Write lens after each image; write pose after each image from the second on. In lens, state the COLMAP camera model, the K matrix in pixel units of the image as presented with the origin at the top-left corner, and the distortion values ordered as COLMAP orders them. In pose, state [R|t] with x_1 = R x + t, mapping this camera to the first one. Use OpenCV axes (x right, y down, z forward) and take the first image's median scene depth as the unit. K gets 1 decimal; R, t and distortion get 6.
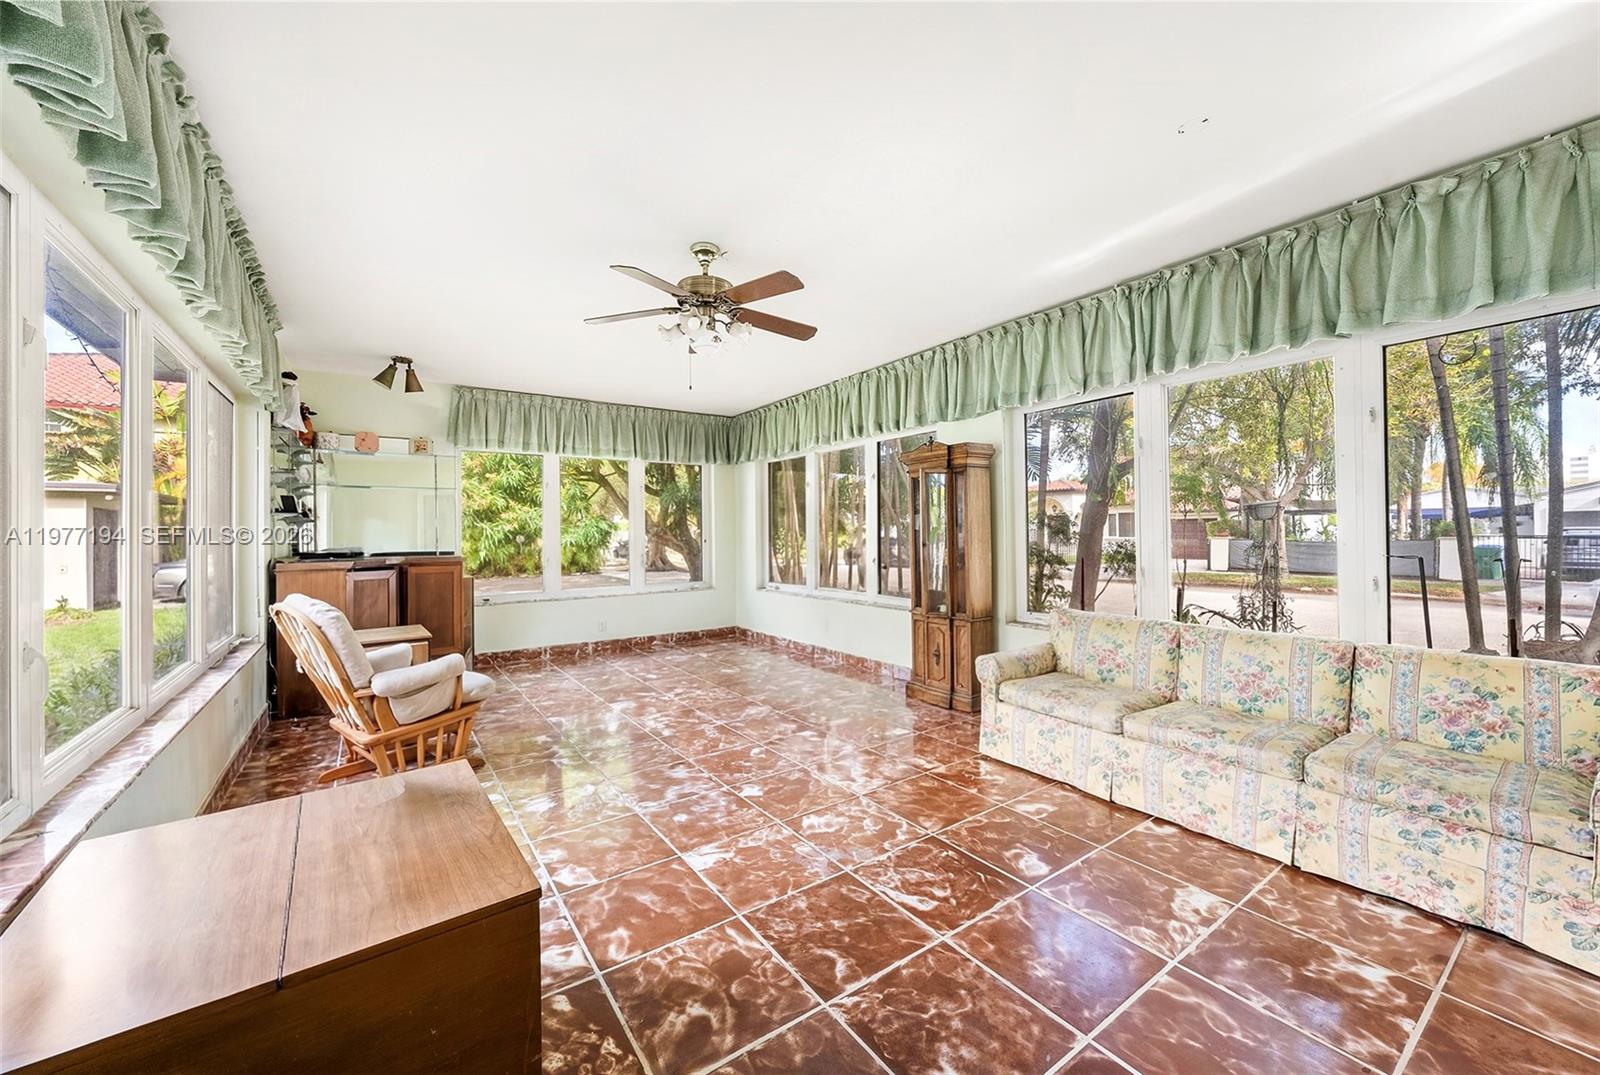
lens RADIAL K [[617.4, 0, 797.9], [0, 617.4, 531.6], [0, 0, 1]] dist [0.001359, 0.000091]
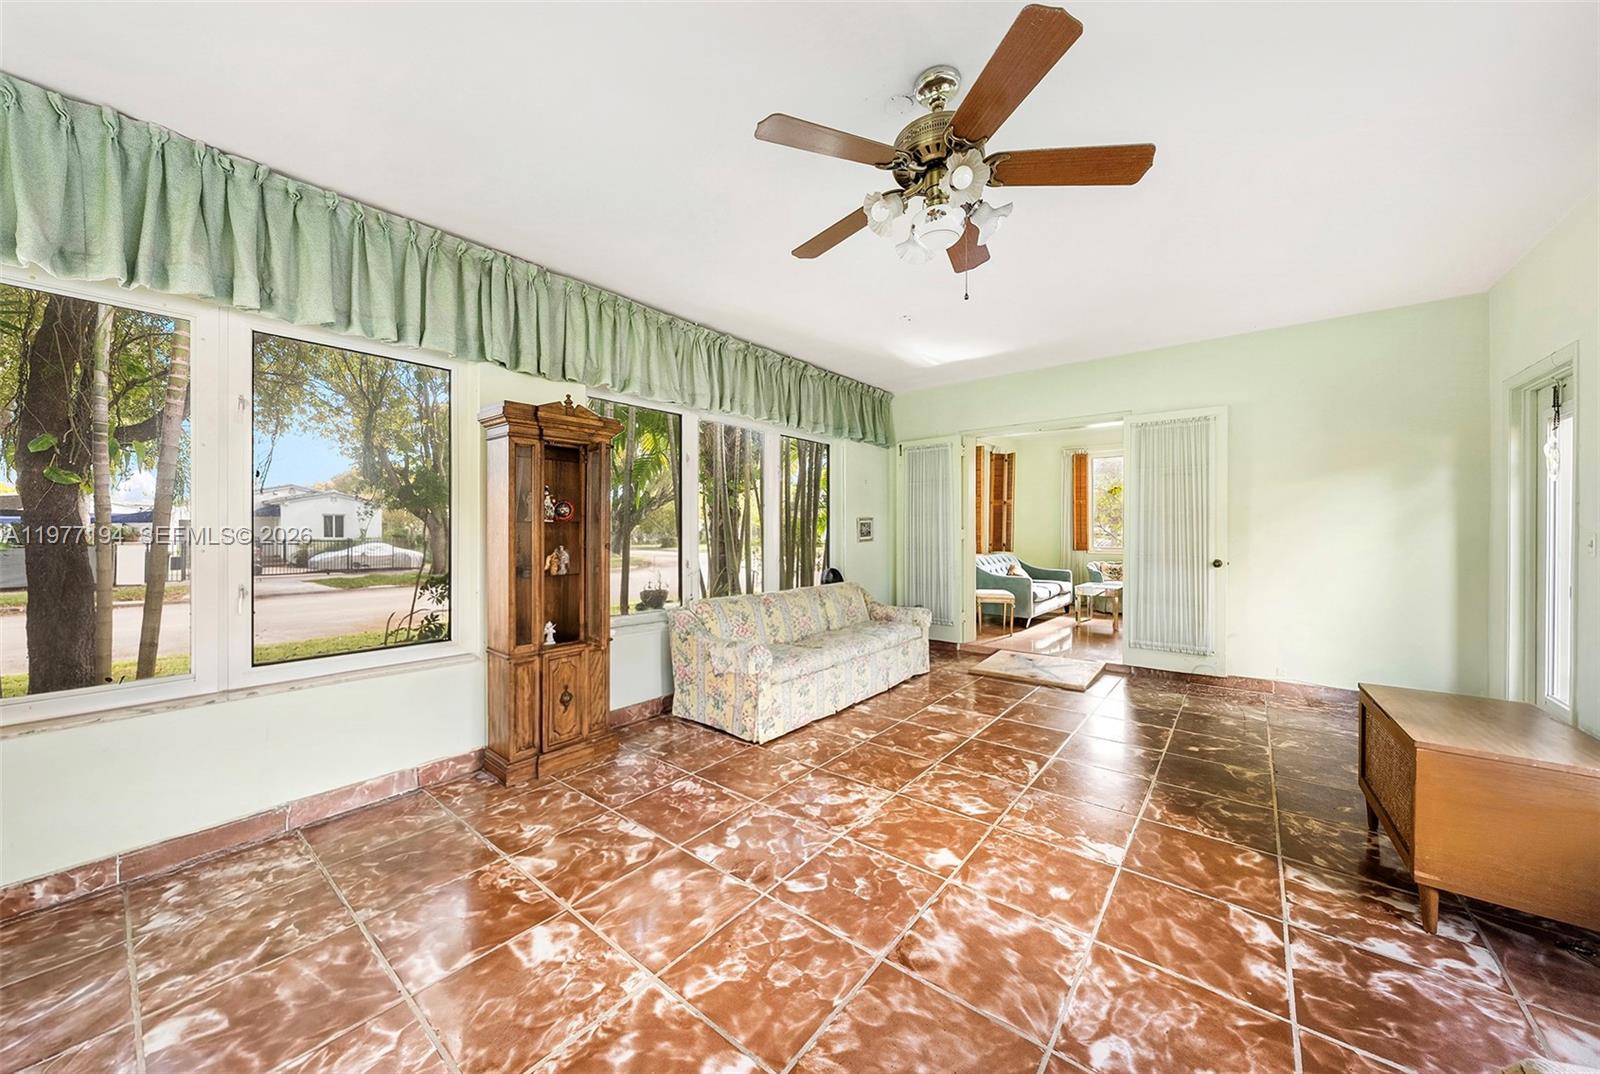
lens RADIAL K [[555.8, 0, 795.6], [0, 555.8, 534.1], [0, 0, 1]] dist [-0.001580, -0.000025]
pose [[-0.275016, 0.003436, 0.961434, -0.778145], [0.001739, 0.999994, -0.003076, 0.015334], [-0.961438, 0.000826, -0.275020, 1.526668]]
